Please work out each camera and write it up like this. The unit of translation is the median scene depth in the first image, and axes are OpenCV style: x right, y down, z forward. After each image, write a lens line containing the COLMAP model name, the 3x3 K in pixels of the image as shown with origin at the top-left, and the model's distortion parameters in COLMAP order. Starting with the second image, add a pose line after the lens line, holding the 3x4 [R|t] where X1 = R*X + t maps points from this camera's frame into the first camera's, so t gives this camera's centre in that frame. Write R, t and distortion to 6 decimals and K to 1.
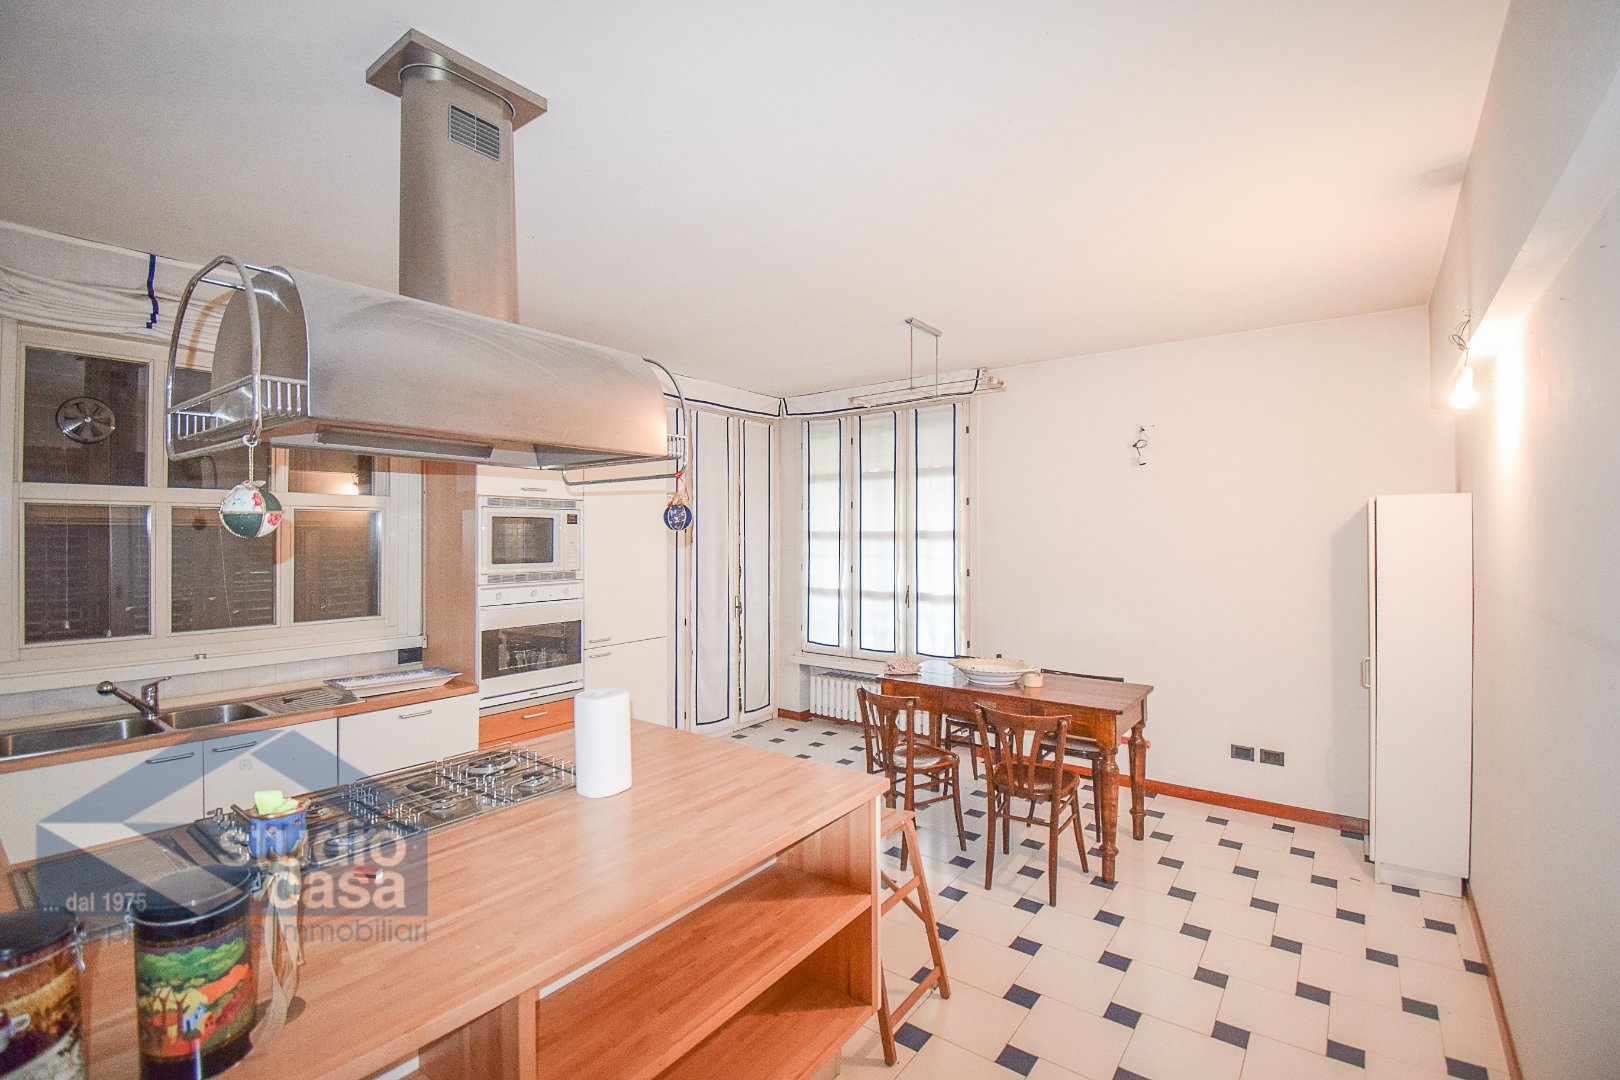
lens RADIAL K [[713.7, 0, 810.0], [0, 713.7, 540.0], [0, 0, 1]] dist [0.000438, -0.000228]
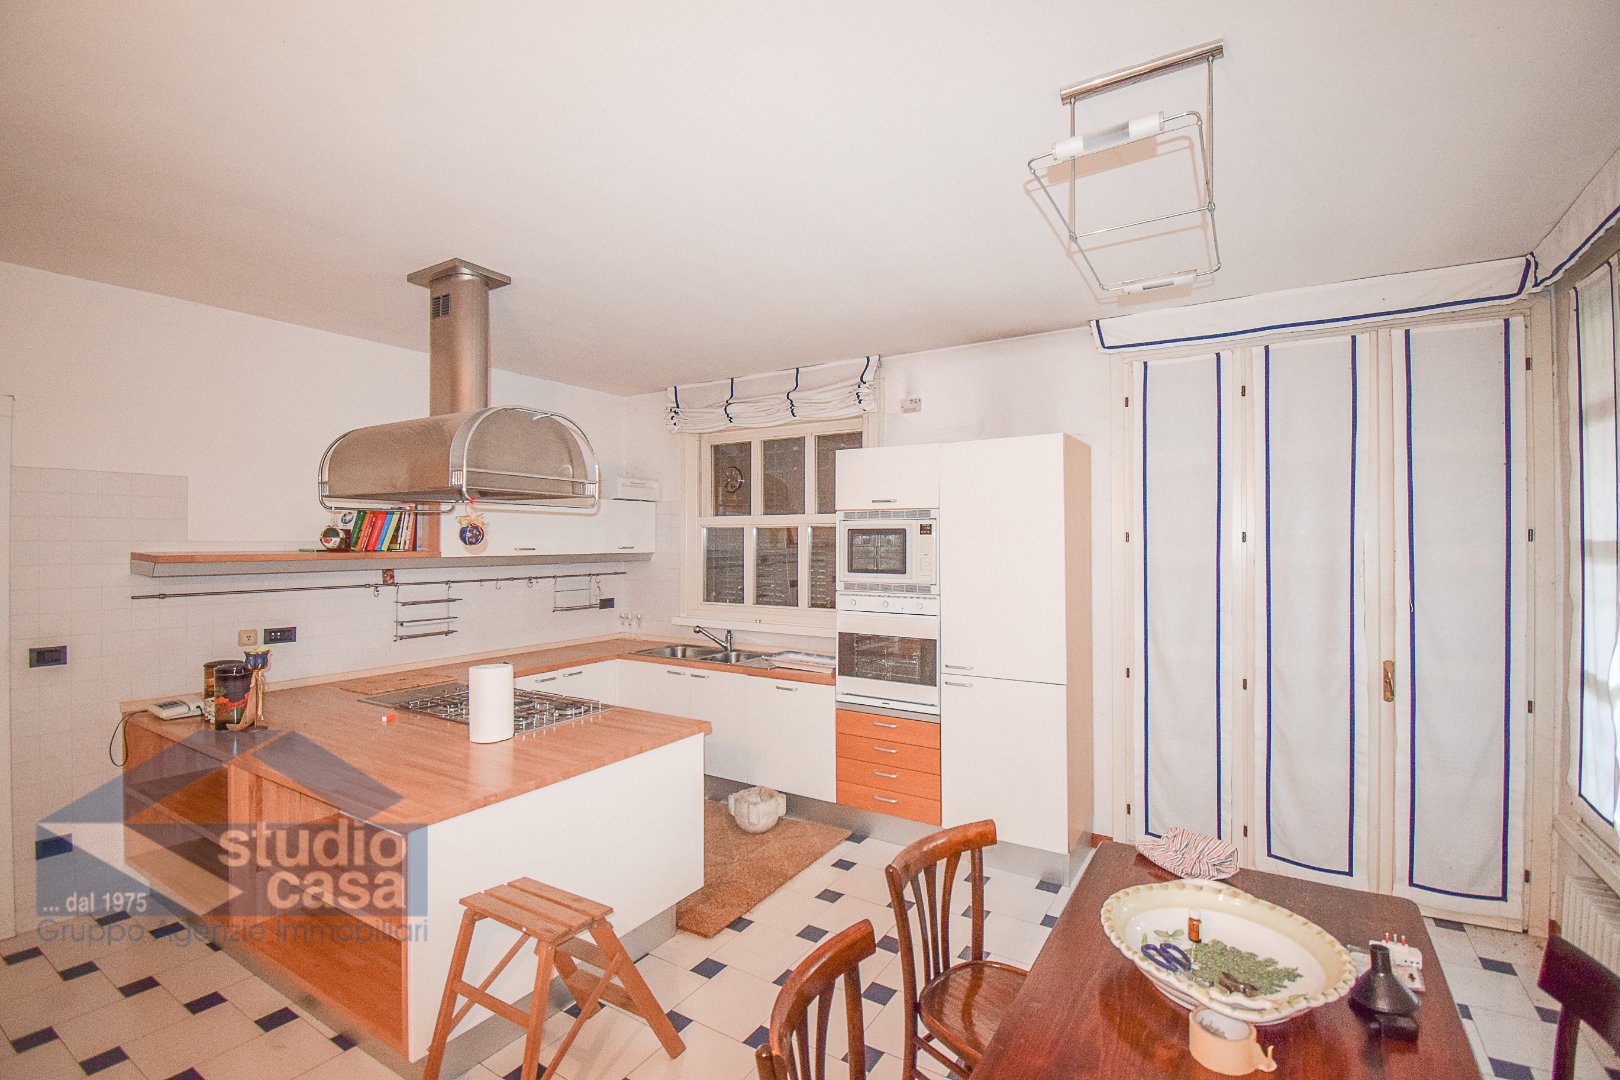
lens RADIAL K [[713.7, 0, 810.0], [0, 713.7, 540.0], [0, 0, 1]] dist [0.000438, -0.000228]
pose [[0.090917, -0.002851, -0.995854, 0.609168], [-0.008128, 0.999960, -0.003604, -0.010989], [0.995825, 0.008422, 0.090890, 0.804086]]
